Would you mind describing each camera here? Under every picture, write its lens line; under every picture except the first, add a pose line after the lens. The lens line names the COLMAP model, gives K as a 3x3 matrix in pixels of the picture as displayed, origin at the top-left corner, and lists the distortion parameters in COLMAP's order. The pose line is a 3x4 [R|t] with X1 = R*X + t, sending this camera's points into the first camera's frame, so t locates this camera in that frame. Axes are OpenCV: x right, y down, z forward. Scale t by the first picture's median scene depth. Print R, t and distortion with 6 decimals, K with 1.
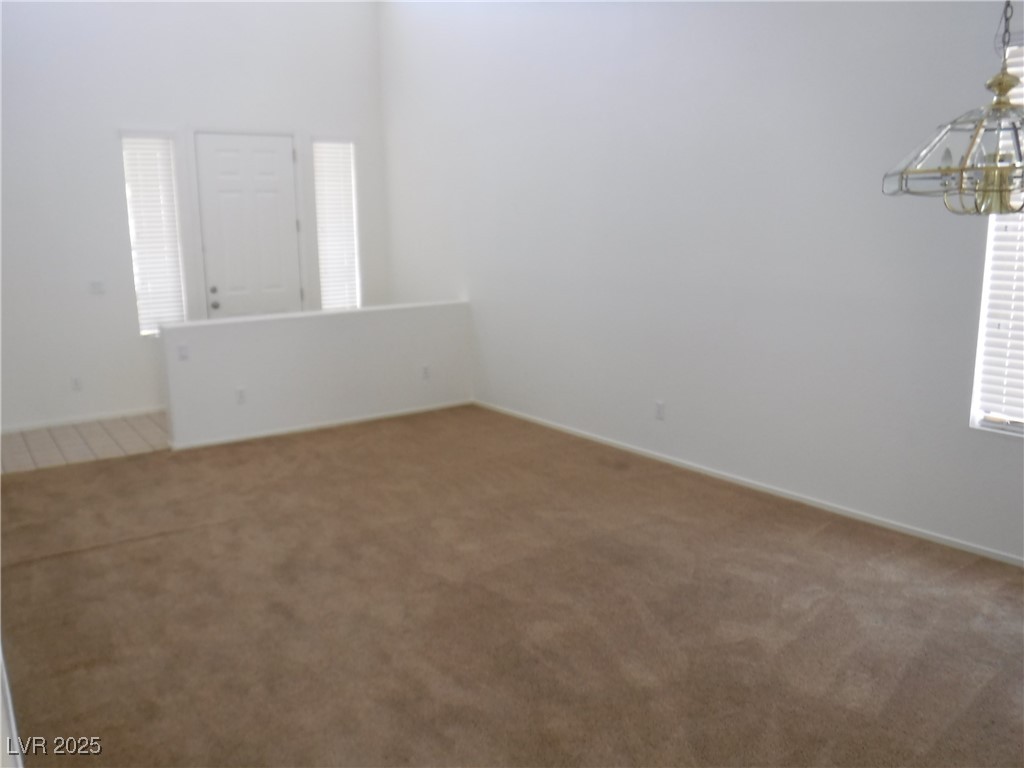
lens RADIAL K [[838.1, 0, 512.0], [0, 838.1, 384.0], [0, 0, 1]] dist [-0.070586, 0.005398]
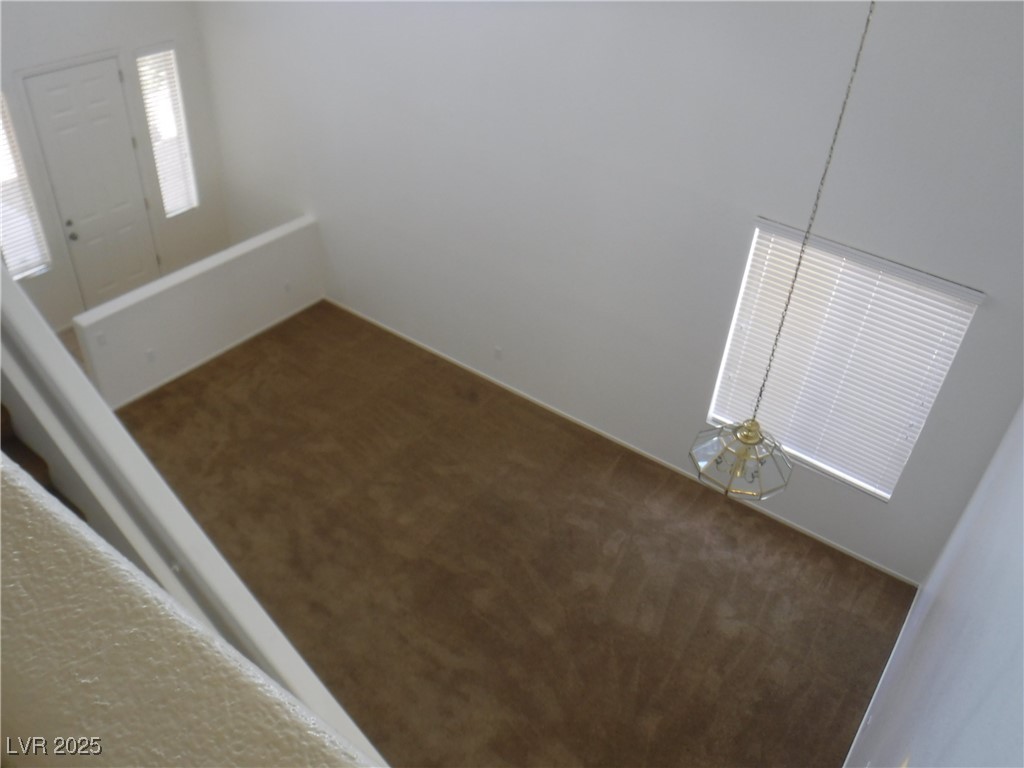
lens RADIAL K [[843.3, 0, 512.0], [0, 843.3, 384.0], [0, 0, 1]] dist [-0.092688, 0.015825]
pose [[0.947656, -0.128746, 0.292185, -0.337749], [-0.007958, 0.905294, 0.424712, -0.813208], [-0.319194, -0.404806, 0.856882, -0.340019]]
